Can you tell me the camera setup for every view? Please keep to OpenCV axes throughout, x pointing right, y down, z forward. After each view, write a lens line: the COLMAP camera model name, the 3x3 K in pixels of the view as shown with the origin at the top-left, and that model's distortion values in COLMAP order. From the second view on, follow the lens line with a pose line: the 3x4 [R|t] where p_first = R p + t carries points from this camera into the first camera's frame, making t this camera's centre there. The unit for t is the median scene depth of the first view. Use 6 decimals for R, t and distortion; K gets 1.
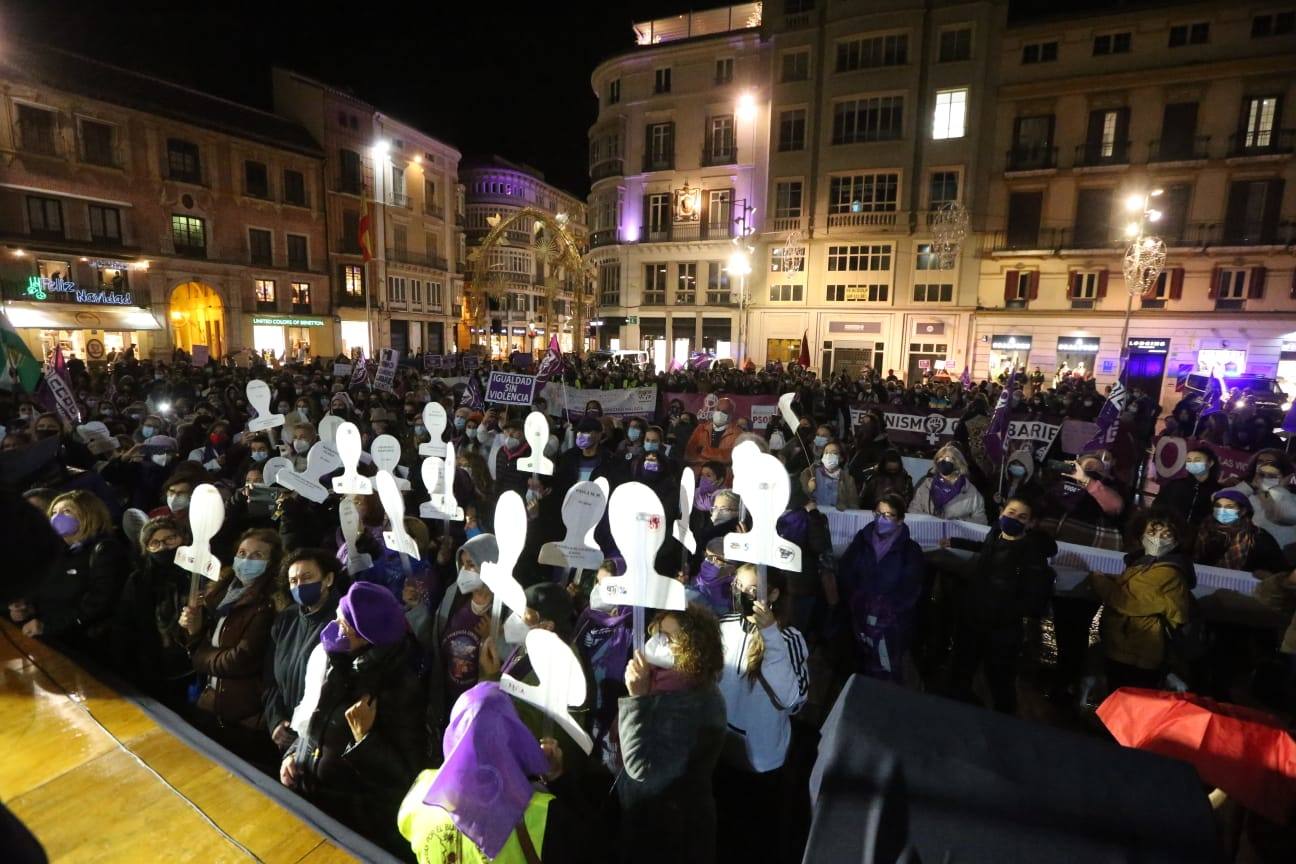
lens RADIAL K [[576.0, 0, 649.1], [0, 576.0, 426.0], [0, 0, 1]] dist [-0.044712, 0.012283]
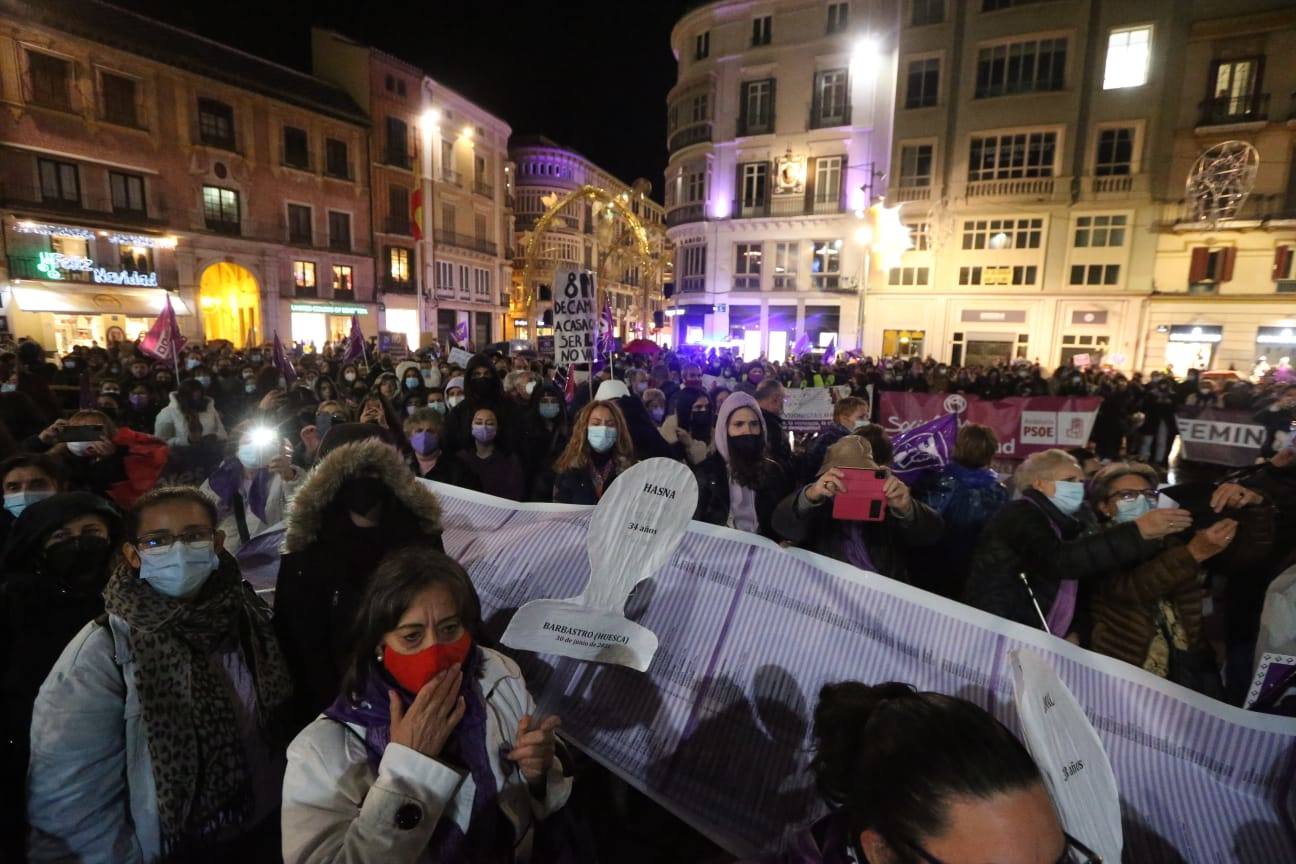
lens RADIAL K [[576.0, 0, 649.1], [0, 576.0, 426.0], [0, 0, 1]] dist [-0.044712, 0.012283]
pose [[0.999622, 0.006615, -0.026701, -0.124811], [-0.006518, 0.999972, 0.003688, -0.007881], [0.026725, -0.003513, 0.999637, 0.136502]]
